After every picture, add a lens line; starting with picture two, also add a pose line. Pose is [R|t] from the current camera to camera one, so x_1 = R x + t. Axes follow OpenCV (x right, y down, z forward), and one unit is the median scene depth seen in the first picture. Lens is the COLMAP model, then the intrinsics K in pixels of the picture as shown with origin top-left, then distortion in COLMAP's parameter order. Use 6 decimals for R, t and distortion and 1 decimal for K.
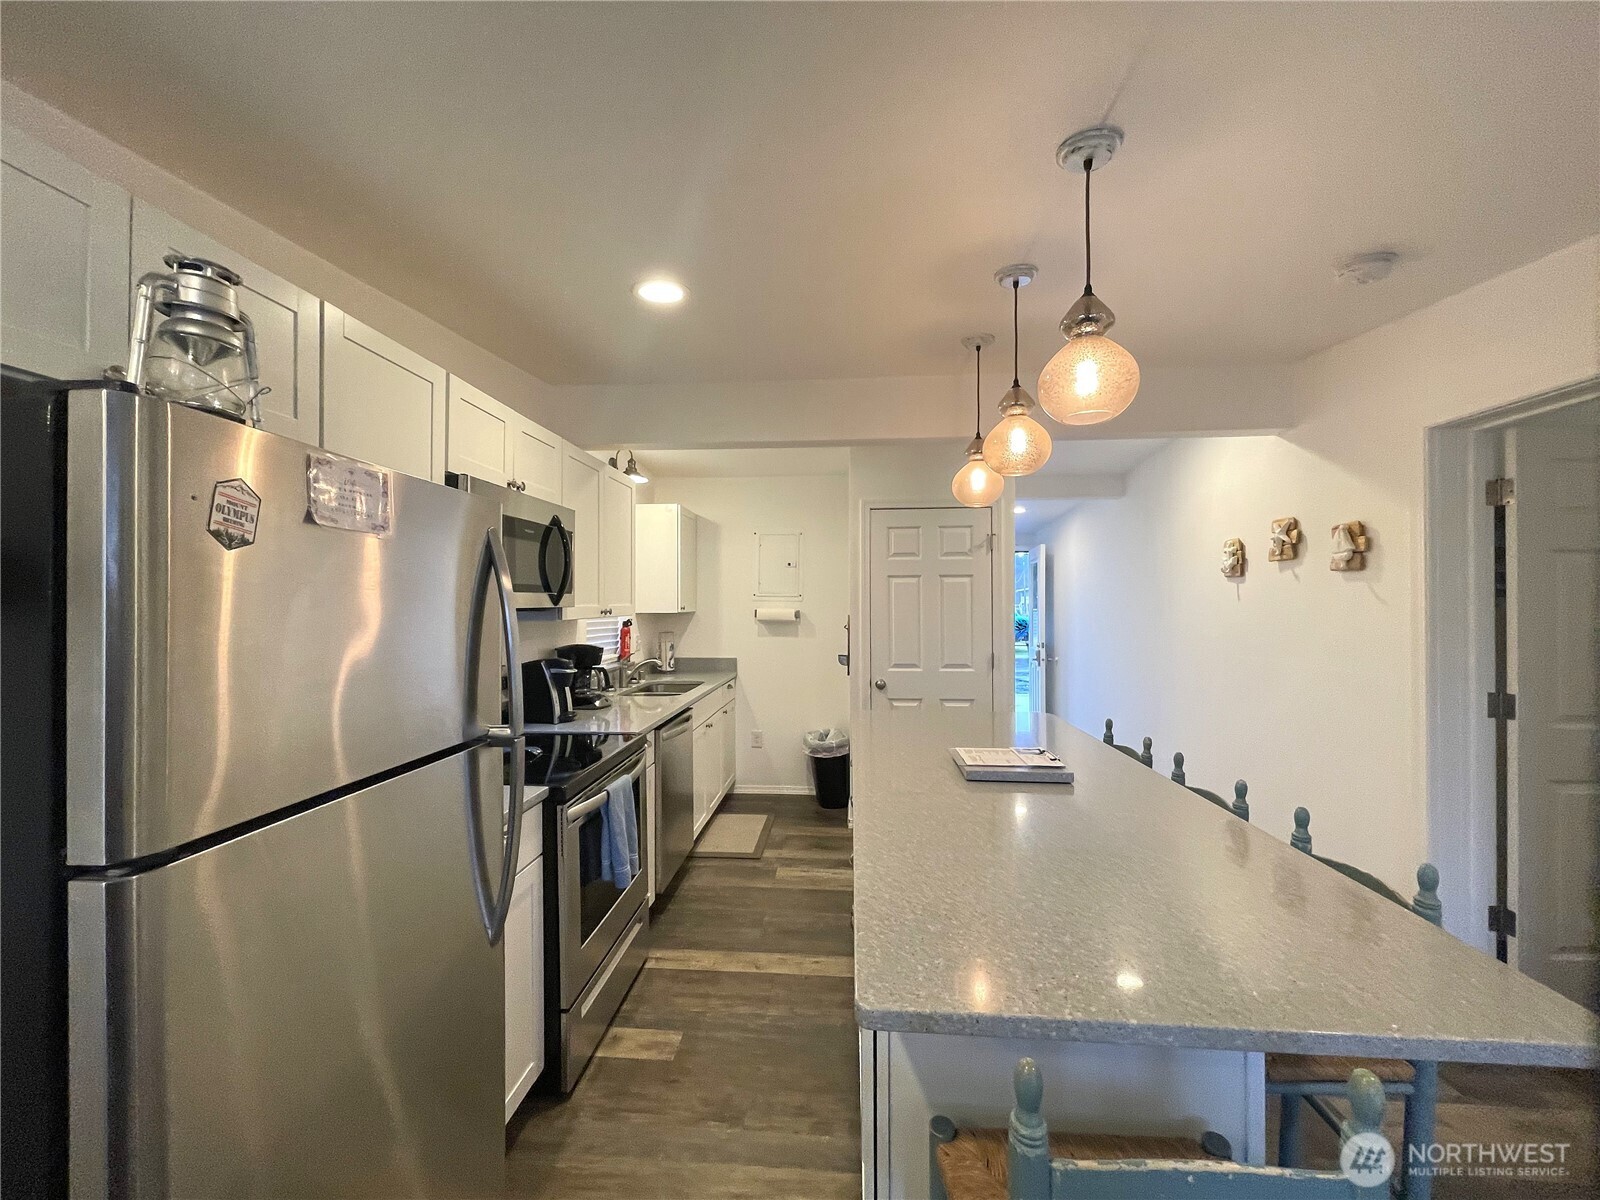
lens RADIAL K [[645.8, 0, 800.8], [0, 645.8, 600.0], [0, 0, 1]] dist [0.001088, -0.000584]
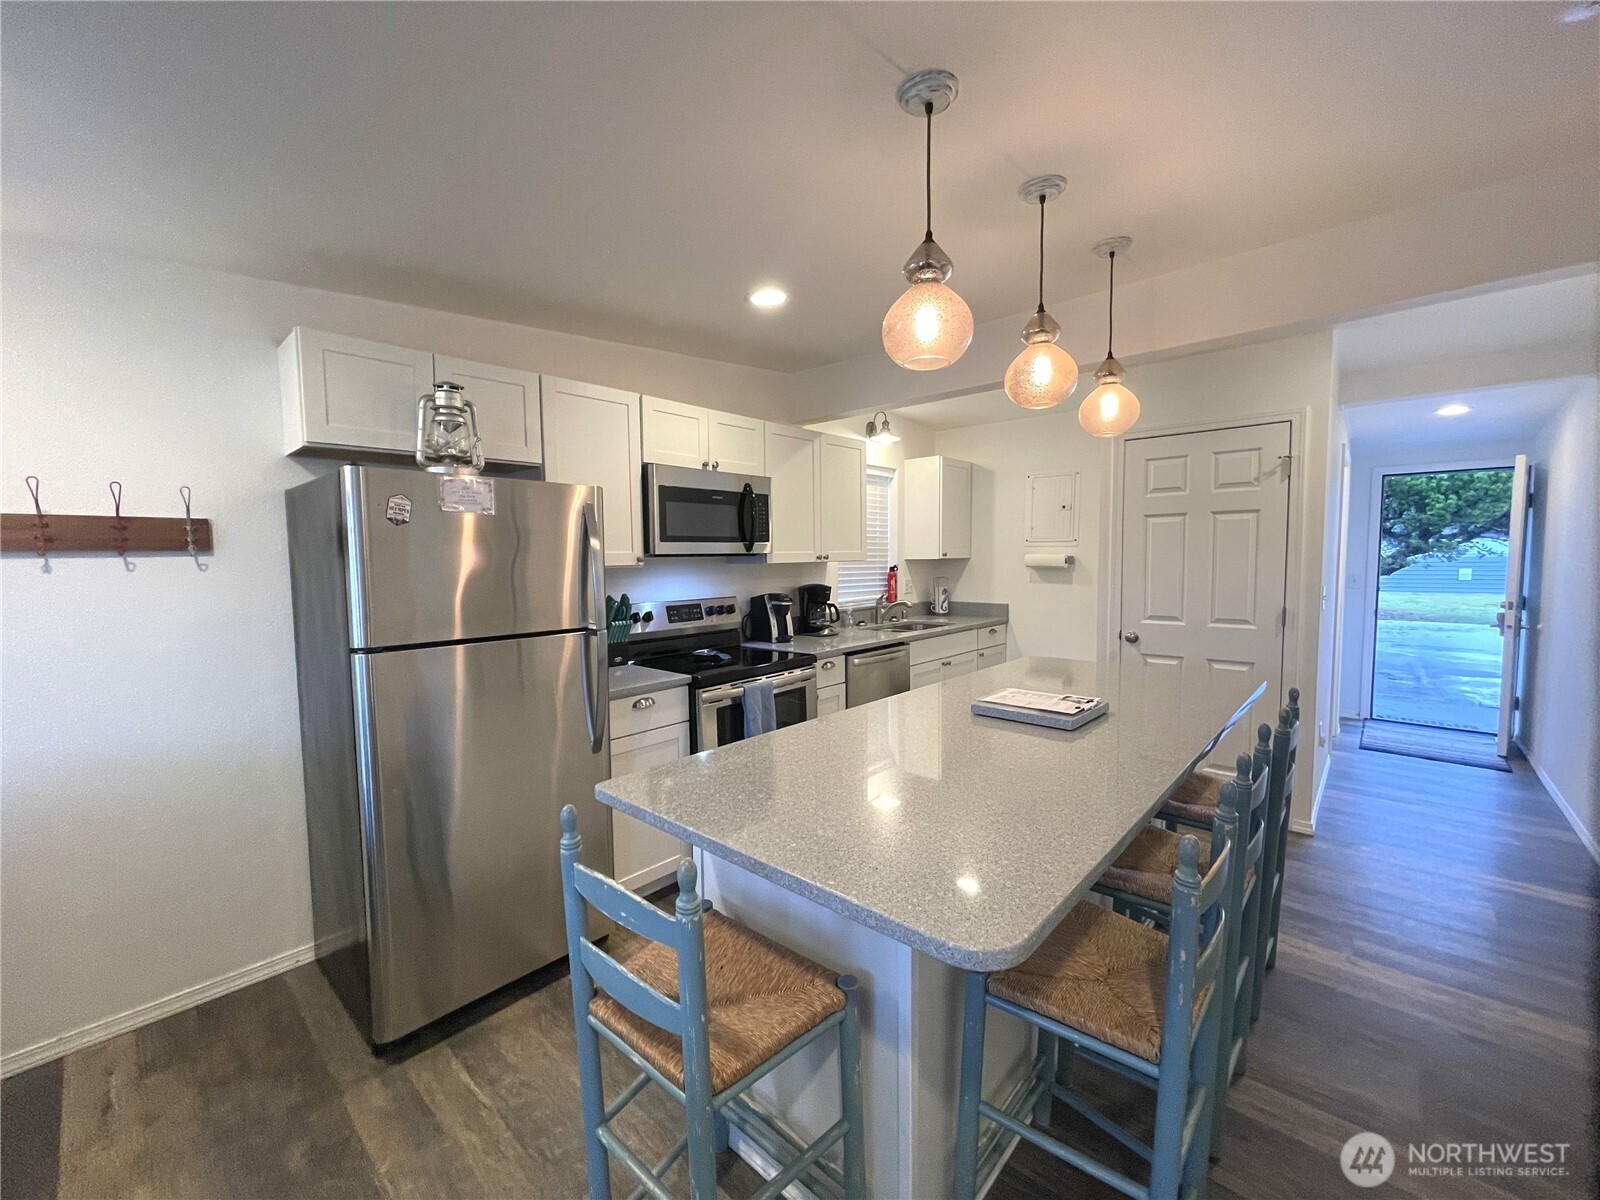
lens RADIAL K [[645.8, 0, 795.5], [0, 645.8, 602.0], [0, 0, 1]] dist [0.001088, -0.000584]
pose [[0.787977, 0.037241, -0.614577, 0.442733], [0.012826, 0.996960, 0.076857, 0.009465], [0.615571, -0.068444, 0.785104, 0.009644]]
